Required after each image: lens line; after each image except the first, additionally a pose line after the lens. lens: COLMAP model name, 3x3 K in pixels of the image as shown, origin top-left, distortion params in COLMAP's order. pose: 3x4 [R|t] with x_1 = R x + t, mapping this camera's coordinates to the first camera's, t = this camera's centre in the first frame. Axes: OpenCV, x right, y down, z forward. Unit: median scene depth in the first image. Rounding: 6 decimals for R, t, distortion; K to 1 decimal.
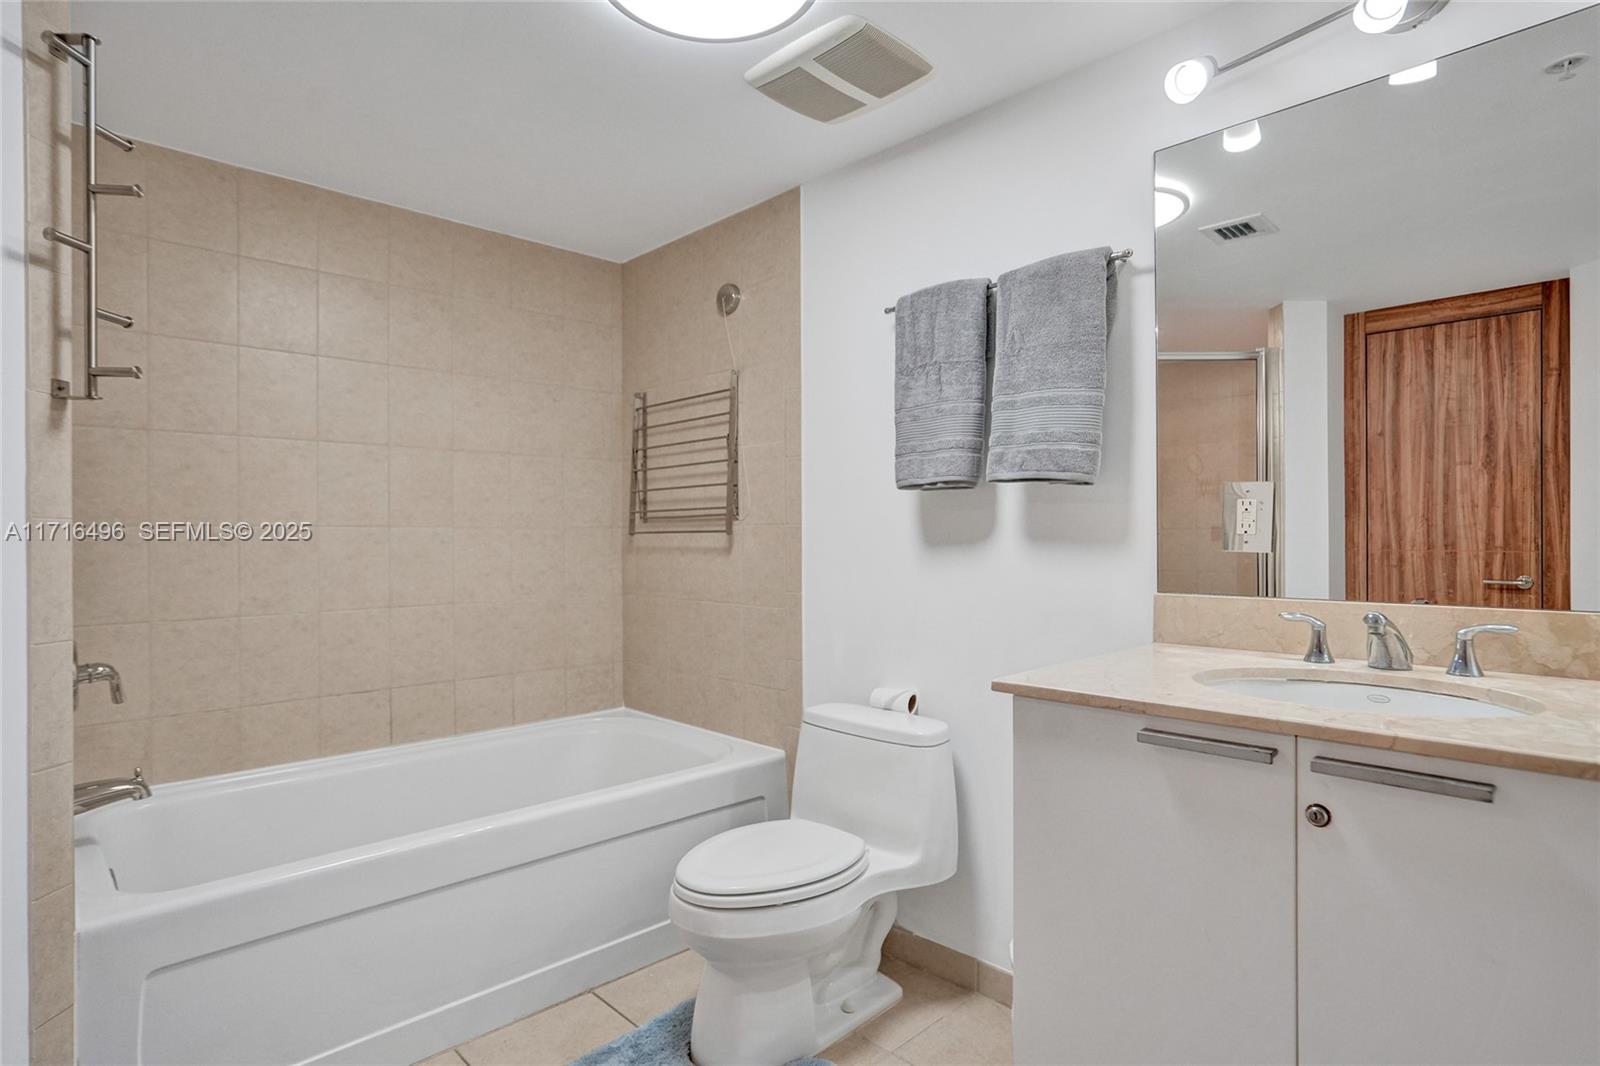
lens RADIAL K [[840.1, 0, 797.1], [0, 840.1, 537.5], [0, 0, 1]] dist [-0.033221, 0.020765]
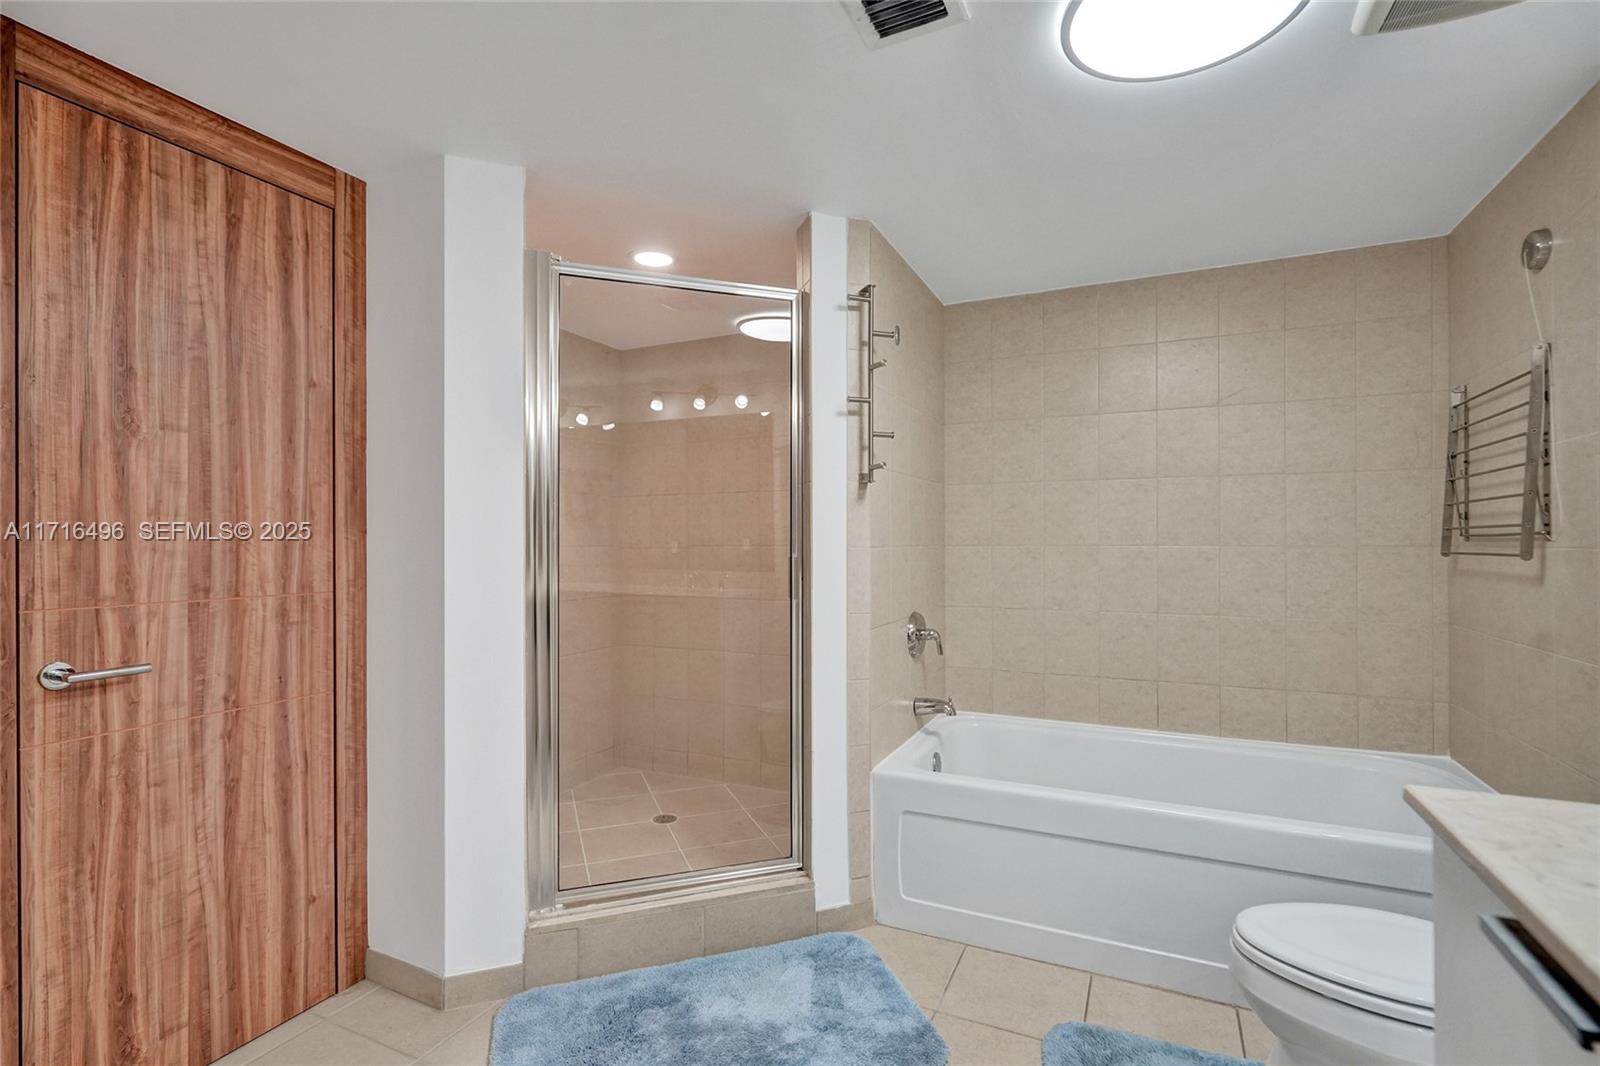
lens RADIAL K [[748.7, 0, 792.0], [0, 748.7, 539.5], [0, 0, 1]] dist [-0.004870, 0.000538]
pose [[0.348596, 0.002644, -0.937269, 0.316124], [-0.001279, 0.999996, 0.002346, -0.022343], [0.937272, 0.000381, 0.348598, 0.130096]]
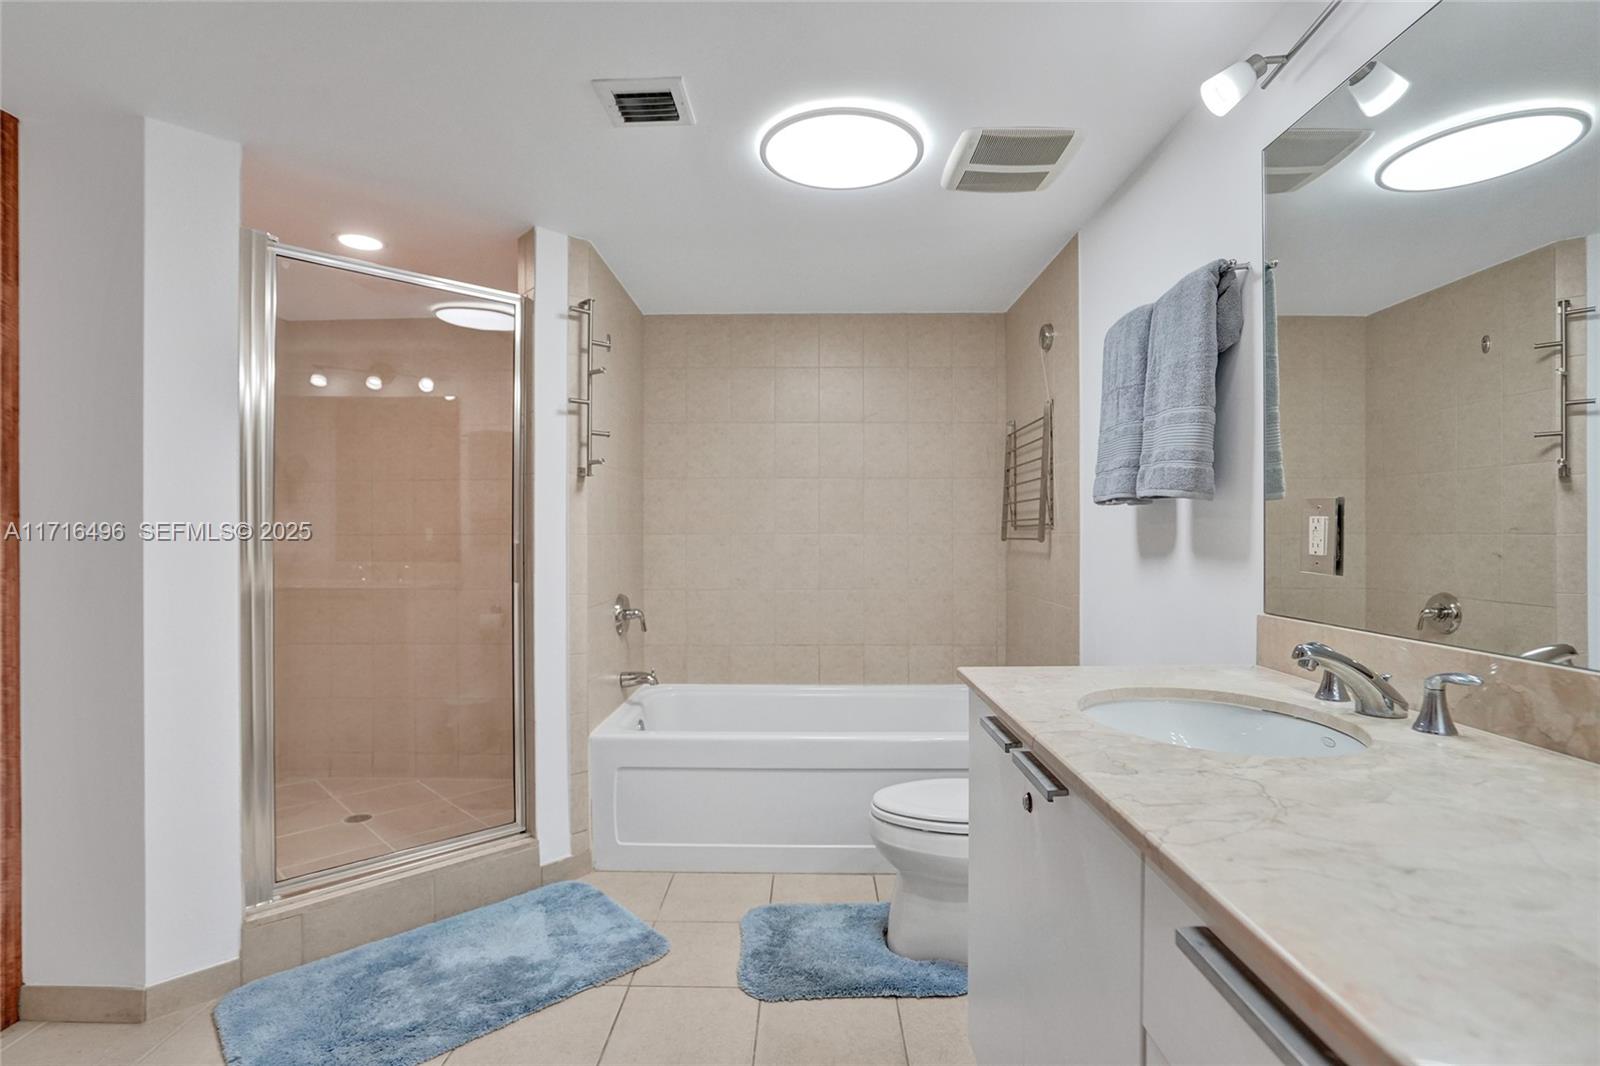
lens RADIAL K [[787.9, 0, 793.1], [0, 787.9, 530.6], [0, 0, 1]] dist [-0.044863, 0.018988]
pose [[0.707349, 0.001761, -0.706862, 0.430074], [-0.003659, 0.999993, -0.001170, -0.016167], [0.706855, 0.003414, 0.707350, -0.004784]]
